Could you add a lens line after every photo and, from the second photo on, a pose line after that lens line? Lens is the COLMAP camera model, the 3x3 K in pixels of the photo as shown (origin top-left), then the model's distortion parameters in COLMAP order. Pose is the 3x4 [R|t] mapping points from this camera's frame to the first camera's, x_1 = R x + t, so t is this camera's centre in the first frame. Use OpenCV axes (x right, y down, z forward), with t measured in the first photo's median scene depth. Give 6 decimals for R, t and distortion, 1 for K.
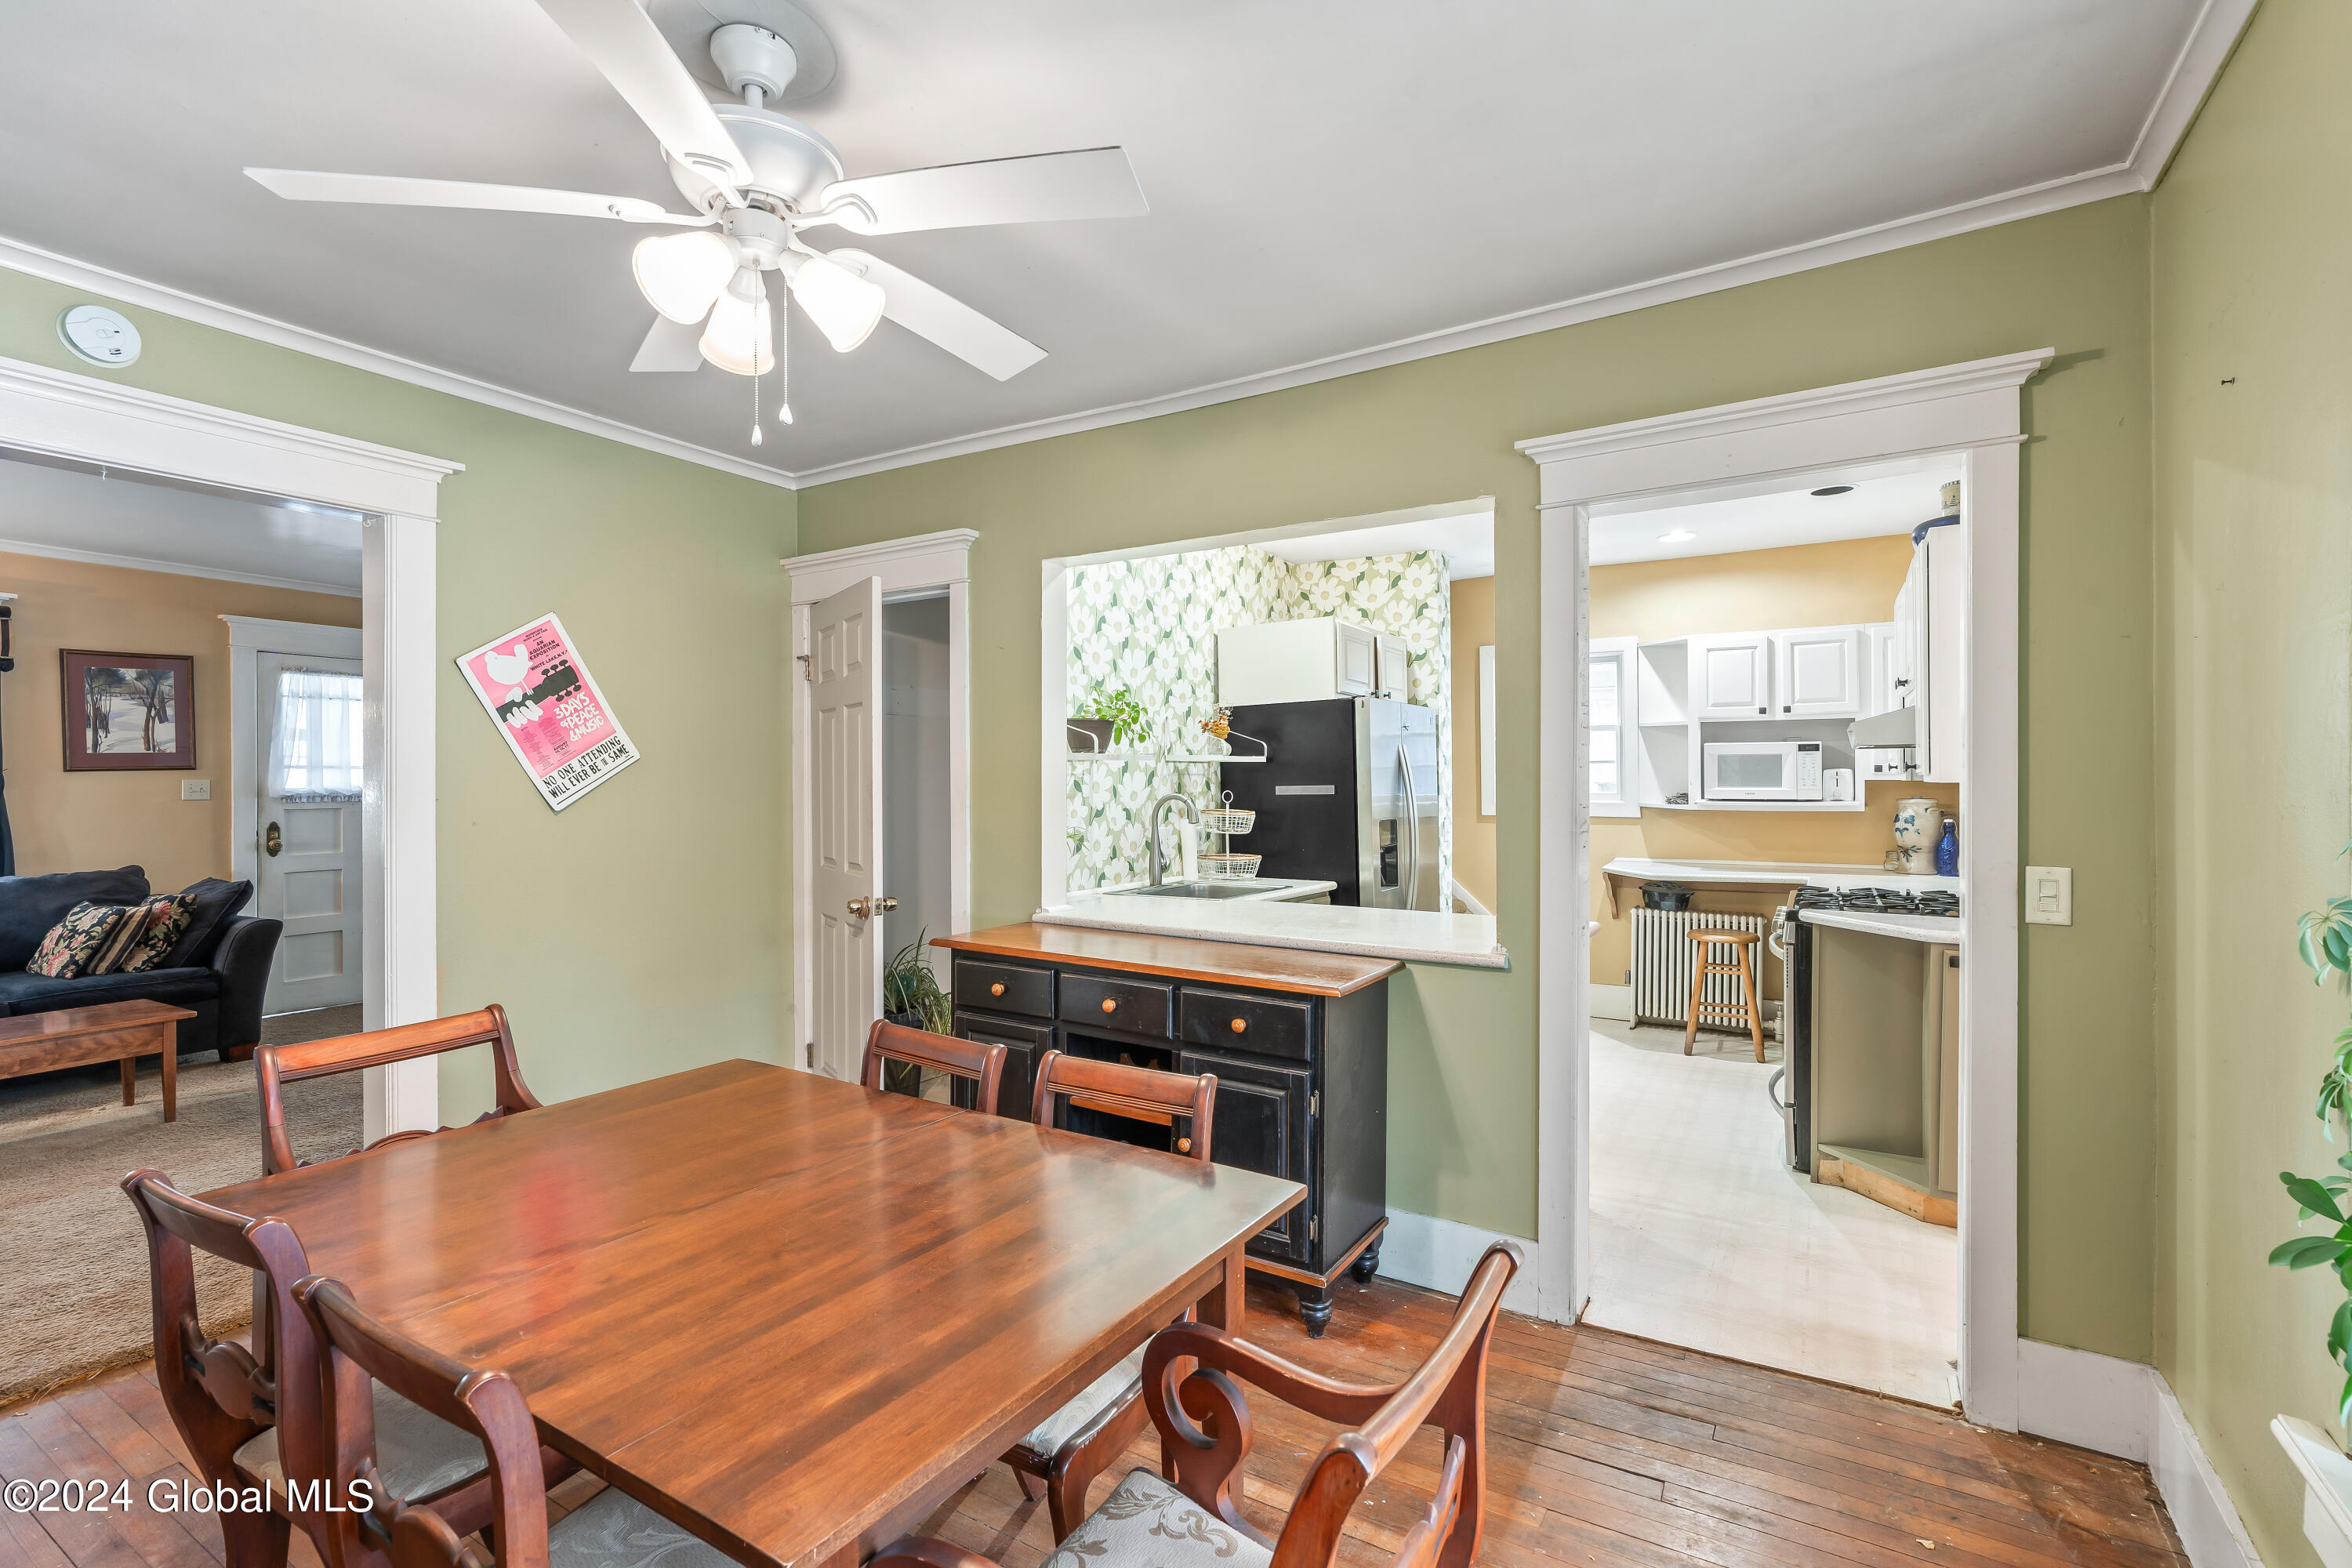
lens RADIAL K [[1082.0, 0, 1182.1], [0, 1082.0, 783.8], [0, 0, 1]] dist [-0.001402, 0.002862]
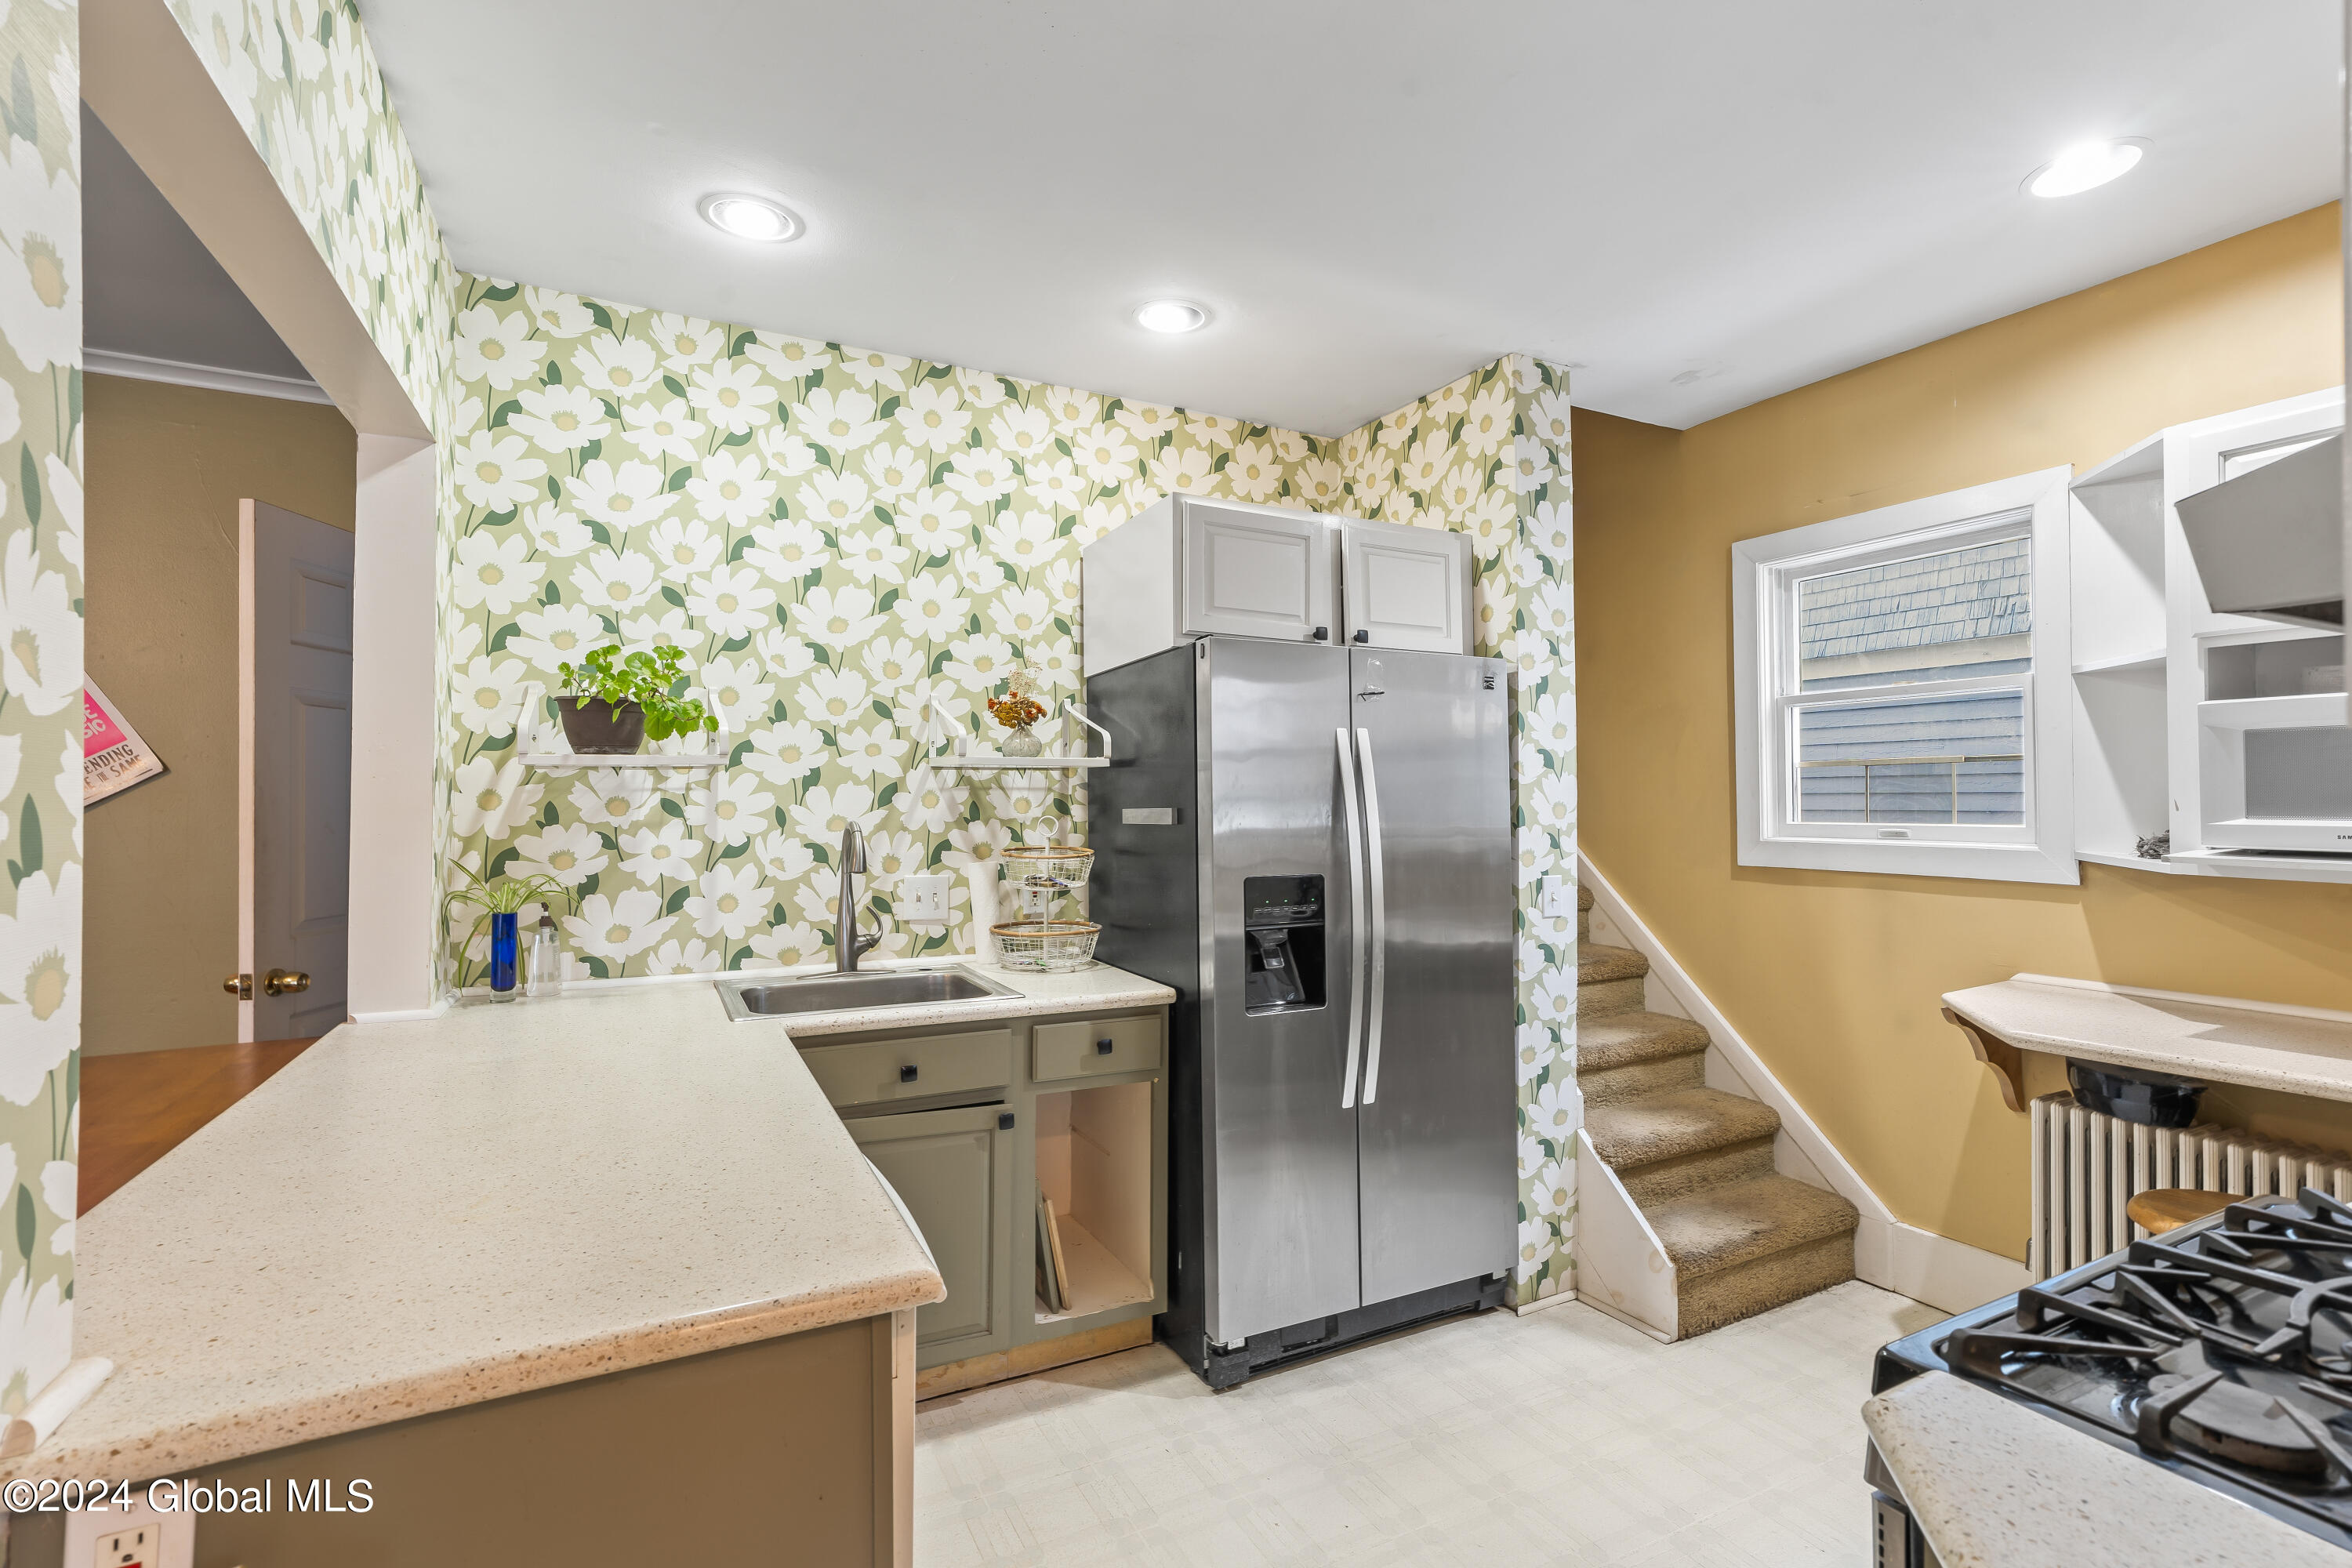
lens RADIAL K [[1082.0, 0, 1171.4], [0, 1082.0, 784.5], [0, 0, 1]] dist [-0.001402, 0.002862]
pose [[0.848272, -0.004742, -0.529539, 0.366483], [-0.001988, 0.999924, -0.012137, -0.003325], [0.529557, 0.011348, 0.848199, 0.473295]]
